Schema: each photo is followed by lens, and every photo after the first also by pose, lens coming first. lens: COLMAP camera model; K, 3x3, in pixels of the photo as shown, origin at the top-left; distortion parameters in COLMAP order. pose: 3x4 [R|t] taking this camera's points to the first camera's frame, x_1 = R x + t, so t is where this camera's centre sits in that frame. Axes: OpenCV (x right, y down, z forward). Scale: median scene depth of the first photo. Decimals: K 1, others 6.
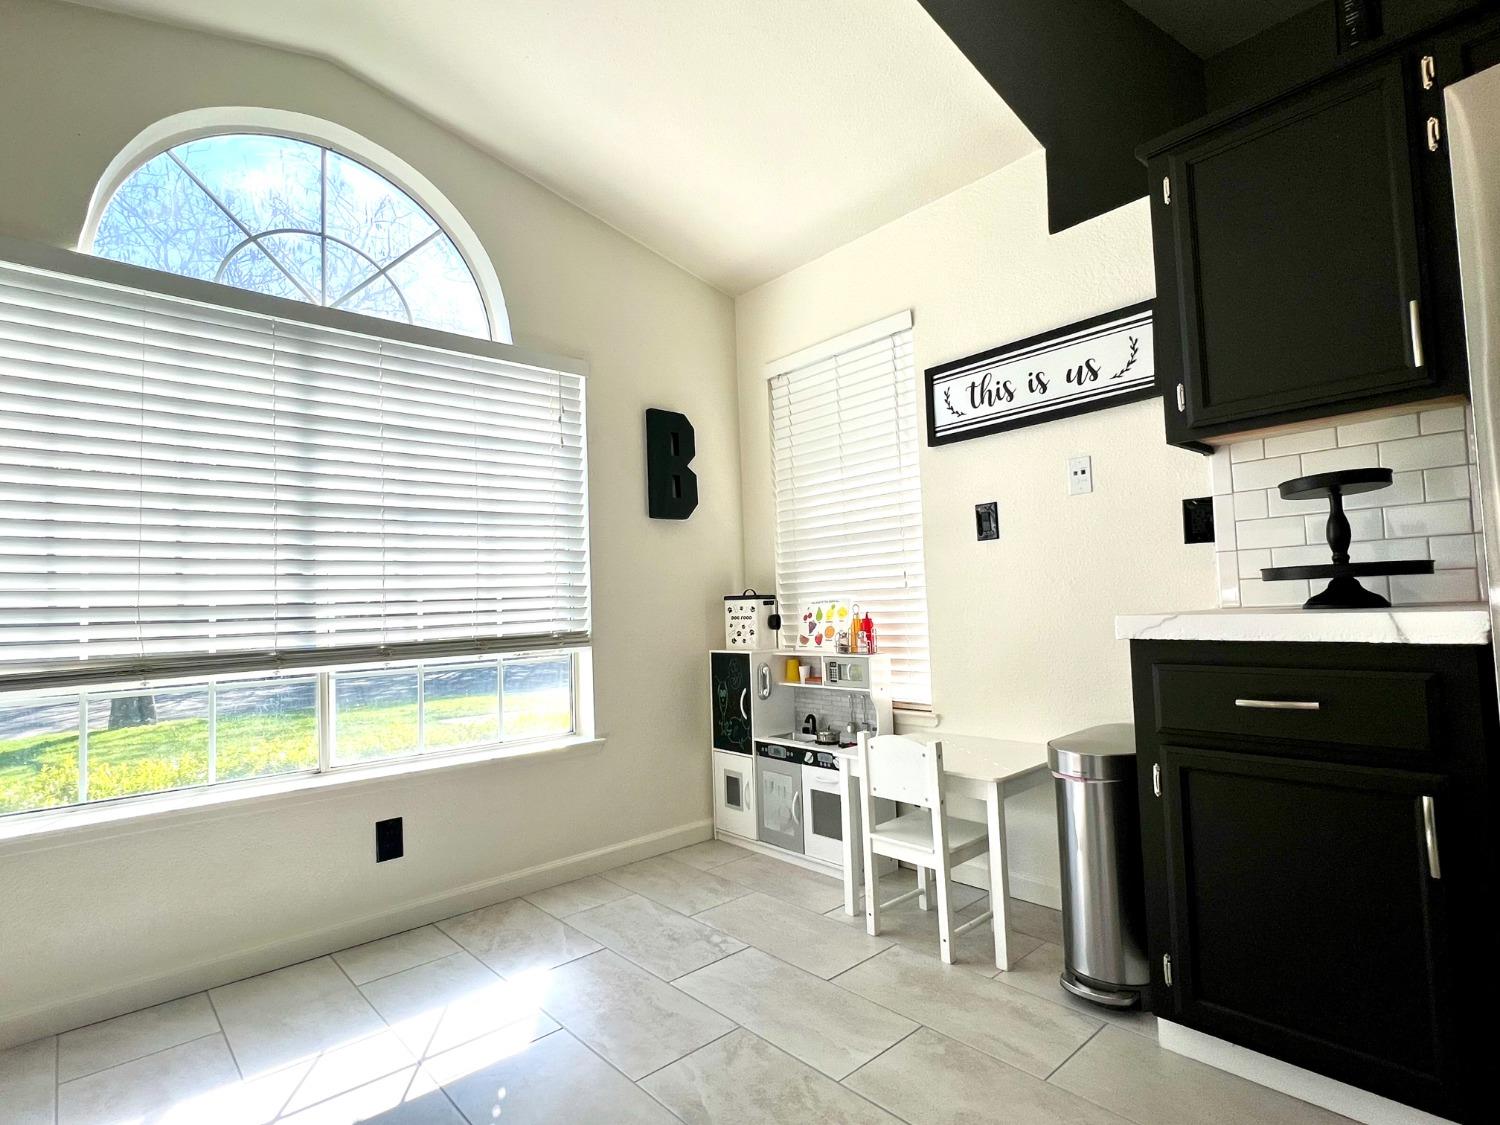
lens RADIAL K [[759.6, 0, 744.9], [0, 759.6, 561.3], [0, 0, 1]] dist [-0.001669, -0.000375]
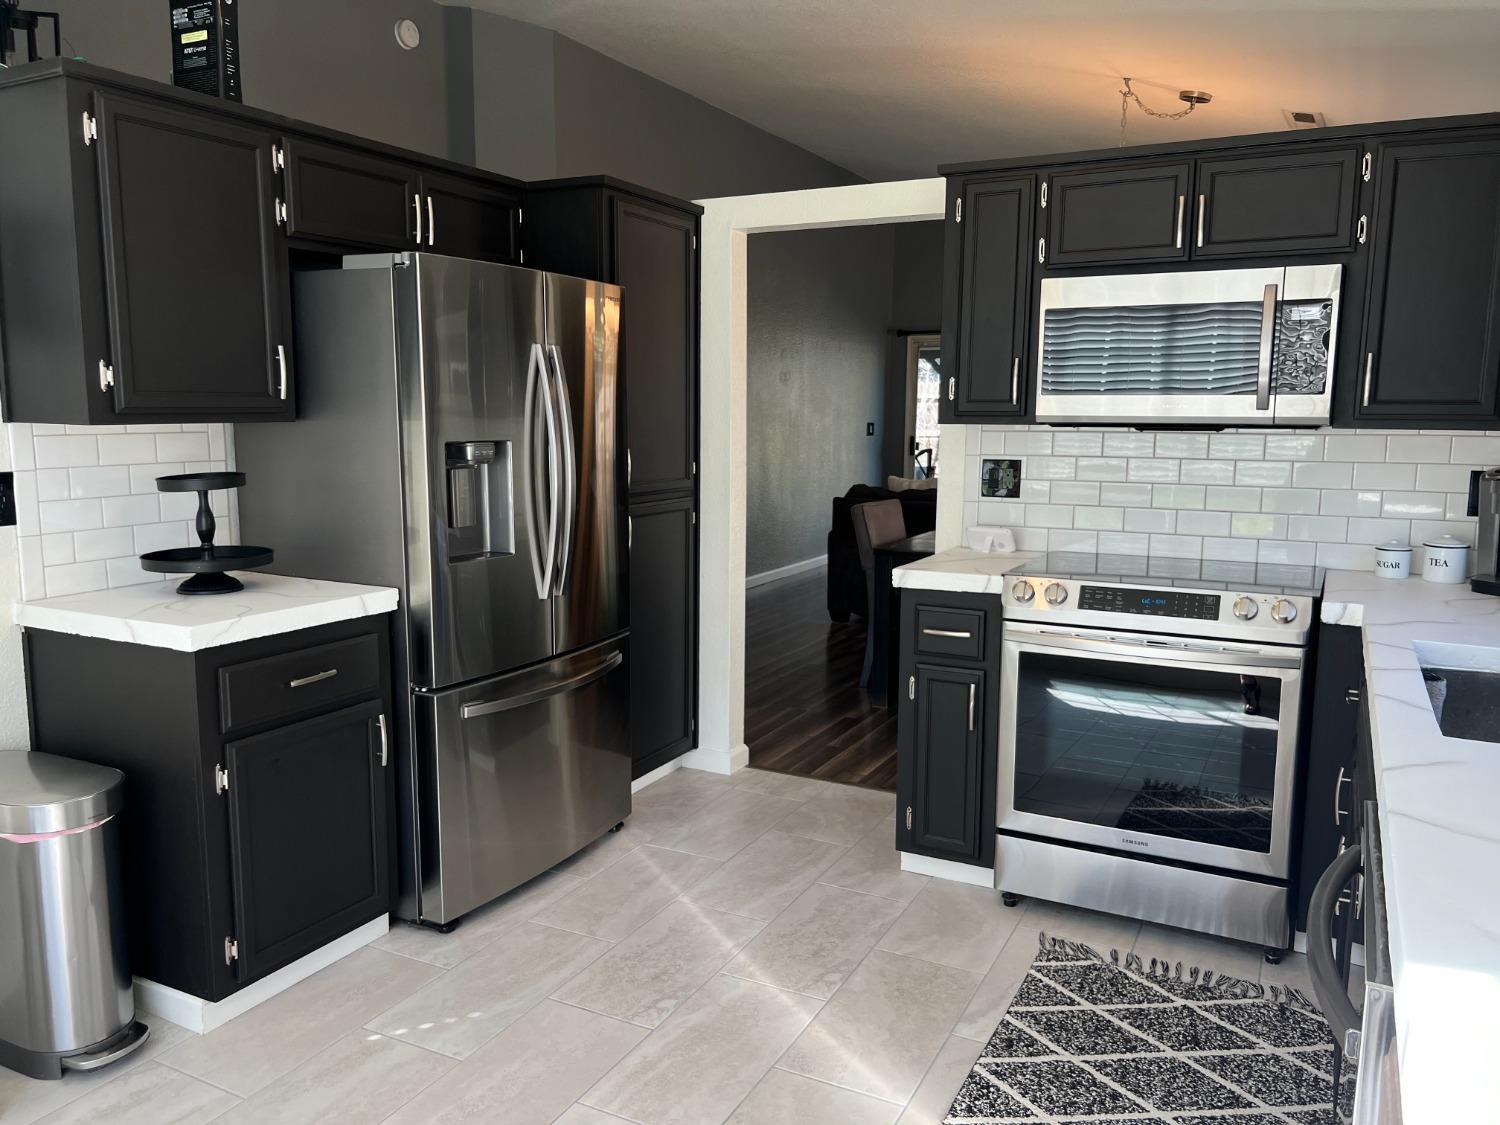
lens RADIAL K [[1124.5, 0, 739.6], [0, 1124.5, 539.4], [0, 0, 1]] dist [0.036967, -0.041568]
pose [[-0.347648, -0.078456, 0.934337, -0.823695], [-0.049721, 0.996634, 0.065187, -0.127376], [-0.936306, -0.023794, -0.350379, 0.653013]]
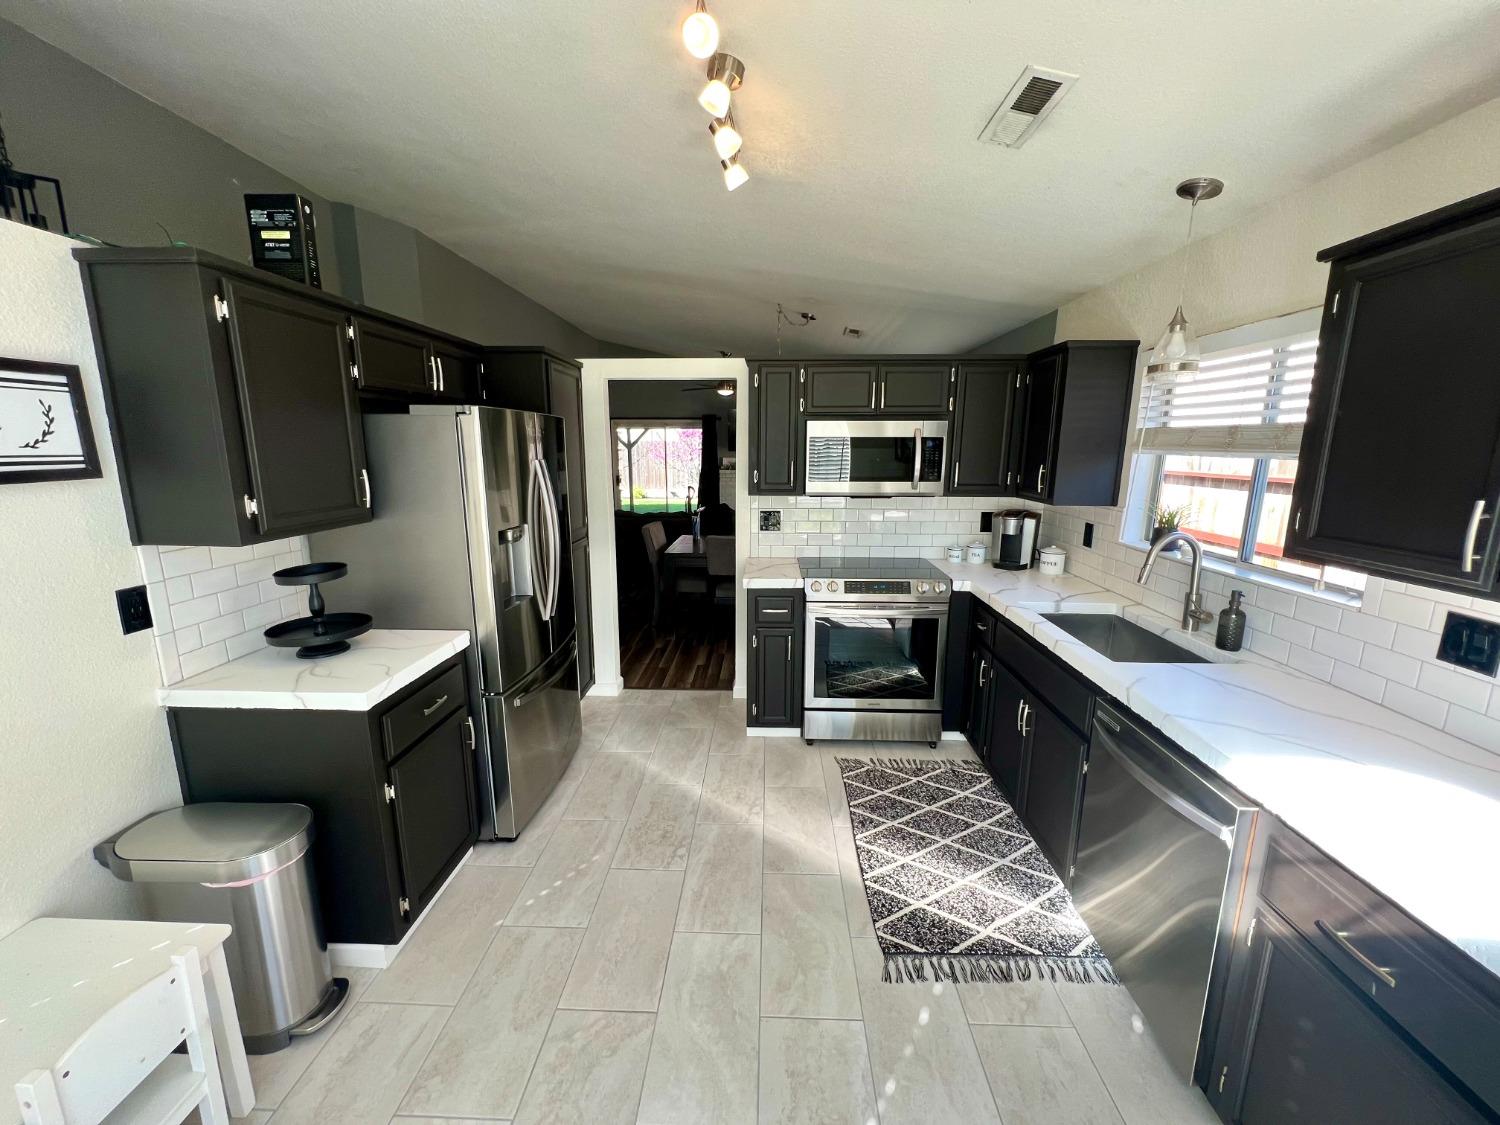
lens RADIAL K [[598.0, 0, 746.6], [0, 598.0, 549.0], [0, 0, 1]] dist [-0.001304, -0.000146]
pose [[-0.715179, -0.083374, 0.693951, -0.510060], [-0.017717, 0.994703, 0.101249, -0.220894], [-0.698717, 0.060117, -0.712868, 0.963192]]
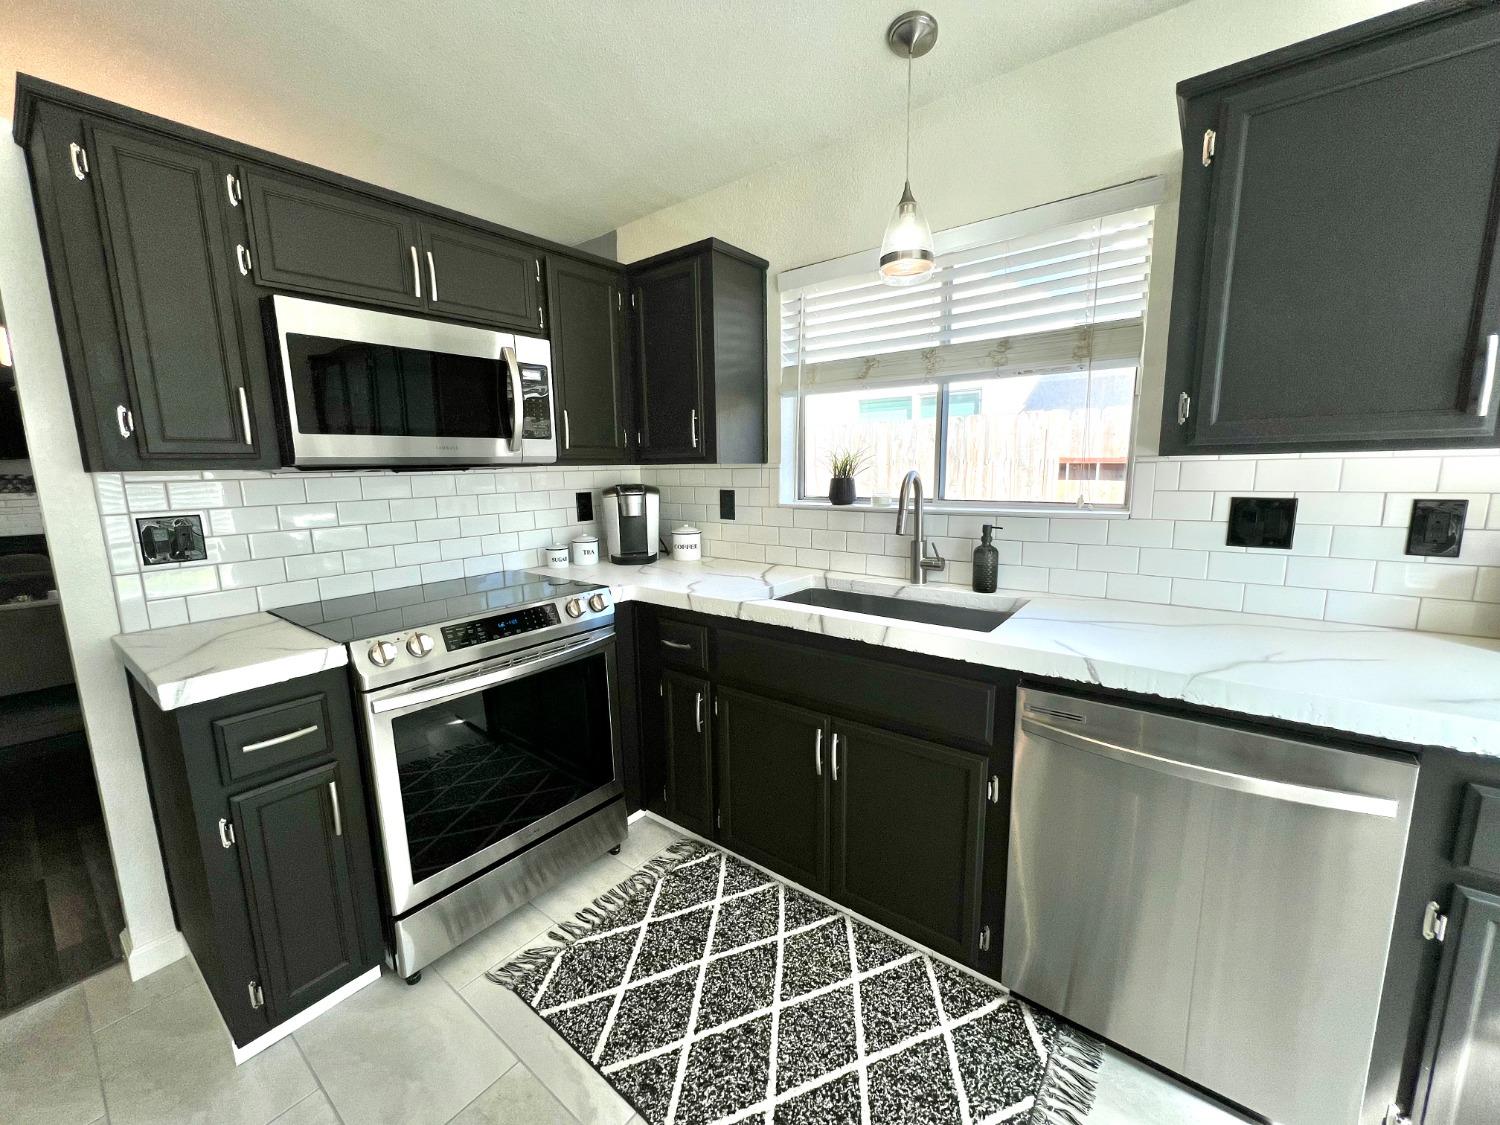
lens RADIAL K [[598.0, 0, 742.9], [0, 598.0, 563.8], [0, 0, 1]] dist [-0.001304, -0.000146]
pose [[-0.983957, 0.081750, -0.158576, 0.064142], [0.065426, 0.992258, 0.105566, -0.131208], [0.165979, 0.093498, -0.981687, 0.533656]]
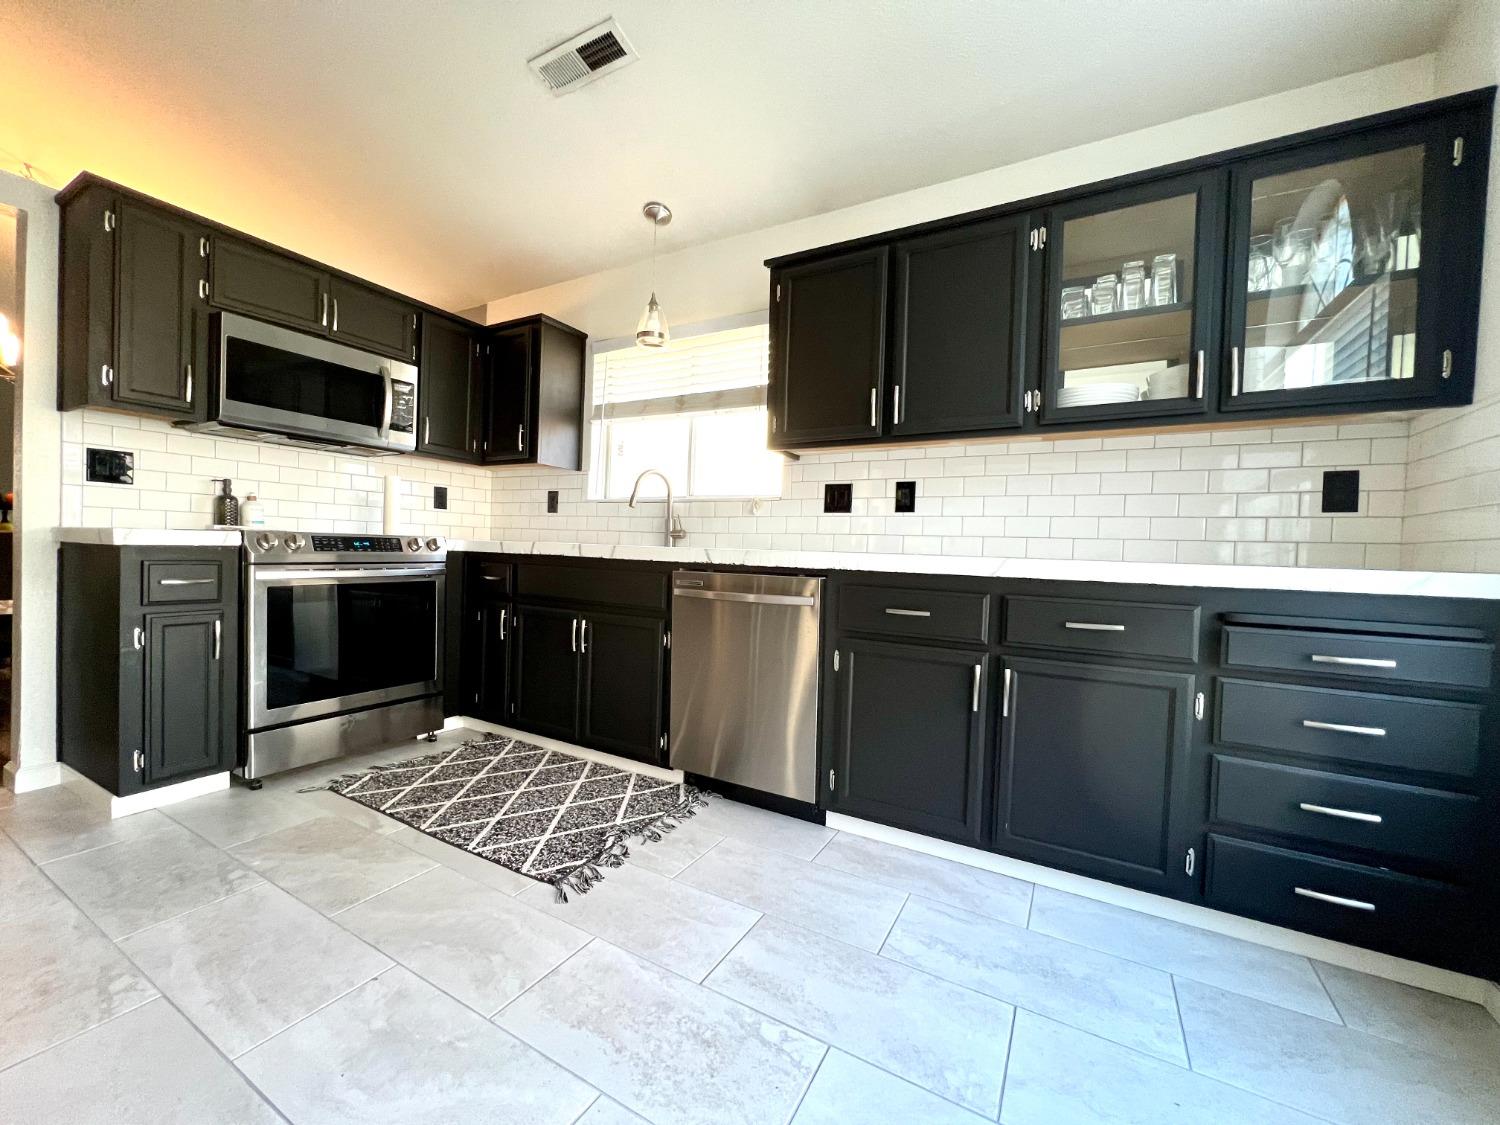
lens RADIAL K [[598.0, 0, 739.8], [0, 598.0, 550.3], [0, 0, 1]] dist [-0.001304, -0.000146]
pose [[-0.949667, 0.005311, -0.313217, -0.078196], [0.019960, 0.998851, -0.043580, 0.085780], [0.312626, -0.047638, -0.948681, 1.013772]]
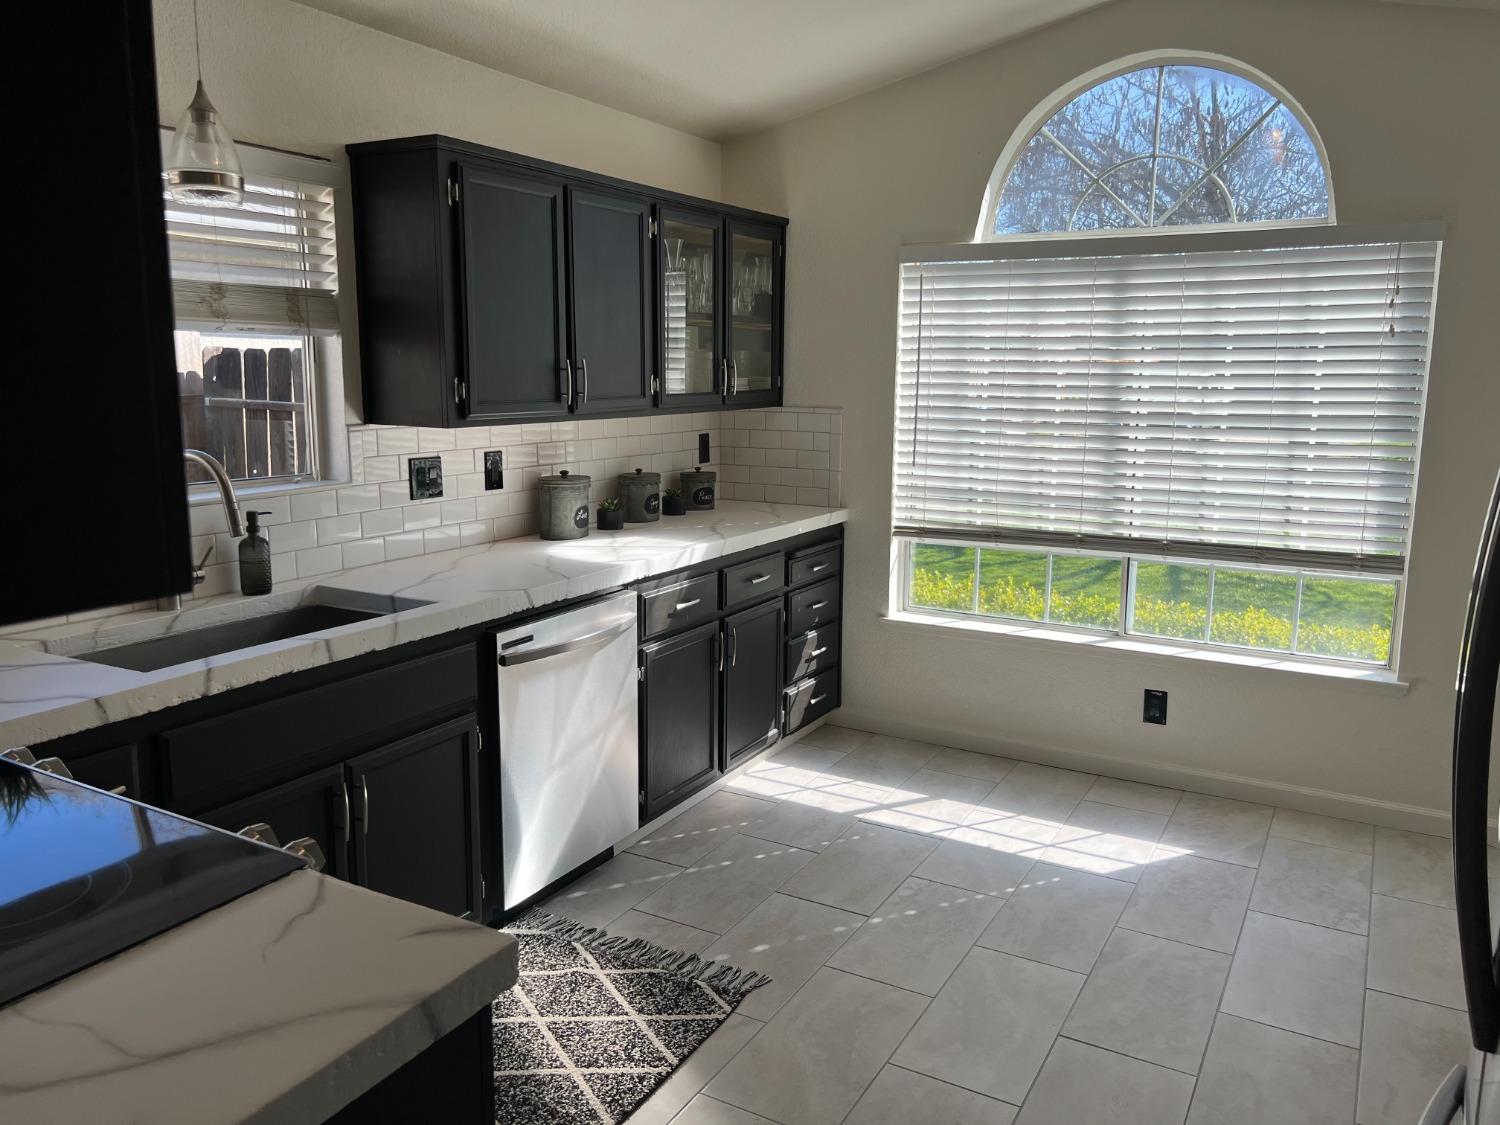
lens RADIAL K [[1124.5, 0, 745.9], [0, 1124.5, 558.7], [0, 0, 1]] dist [0.036967, -0.041568]
pose [[0.309488, 0.196187, -0.930445, 0.972523], [0.041349, 0.974783, 0.219290, -0.281381], [0.950004, -0.106340, 0.293572, -0.085558]]
